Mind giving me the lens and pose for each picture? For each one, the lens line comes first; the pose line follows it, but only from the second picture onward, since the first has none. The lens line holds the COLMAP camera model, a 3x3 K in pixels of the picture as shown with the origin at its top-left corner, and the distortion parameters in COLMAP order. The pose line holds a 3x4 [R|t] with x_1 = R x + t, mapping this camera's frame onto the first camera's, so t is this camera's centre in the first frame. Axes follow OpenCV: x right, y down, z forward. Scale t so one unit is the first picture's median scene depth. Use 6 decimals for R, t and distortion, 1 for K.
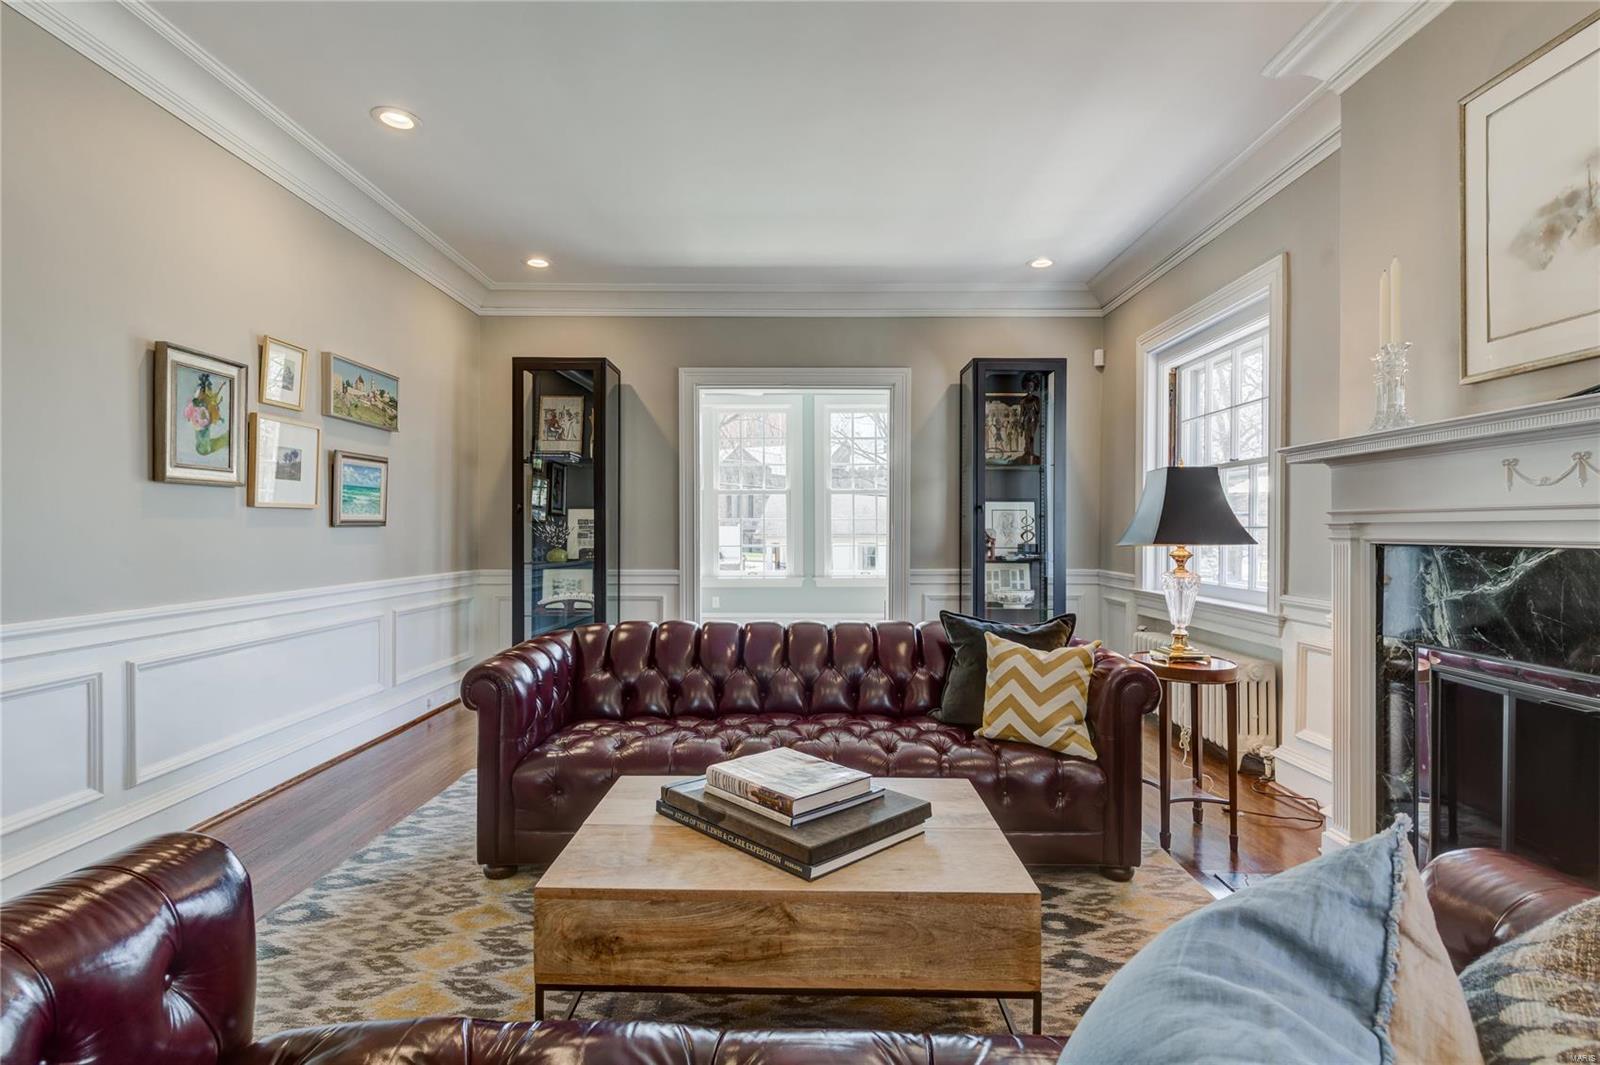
lens RADIAL K [[804.2, 0, 807.6], [0, 804.2, 541.7], [0, 0, 1]] dist [0.000997, -0.004577]
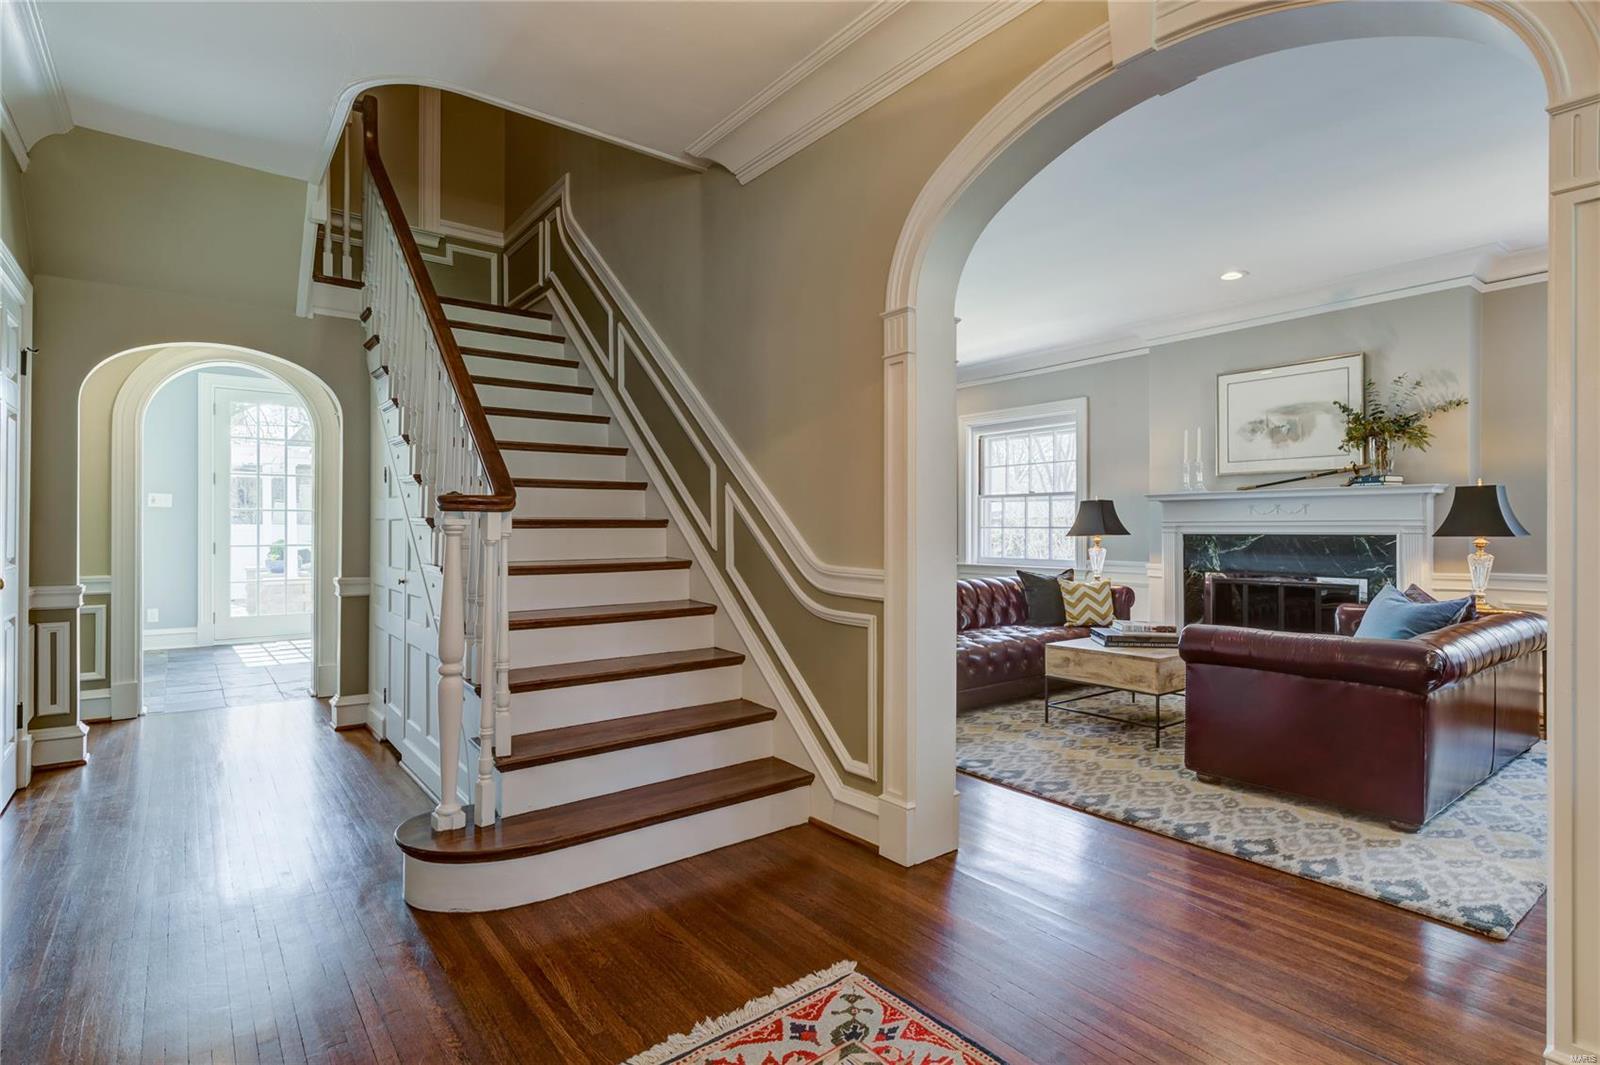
lens RADIAL K [[804.2, 0, 811.1], [0, 804.2, 525.3], [0, 0, 1]] dist [0.000997, -0.004577]
pose [[0.775670, 0.000438, 0.631139, -1.747055], [0.012044, 0.999807, -0.015495, 0.000759], [-0.631024, 0.019620, 0.775515, -0.231190]]
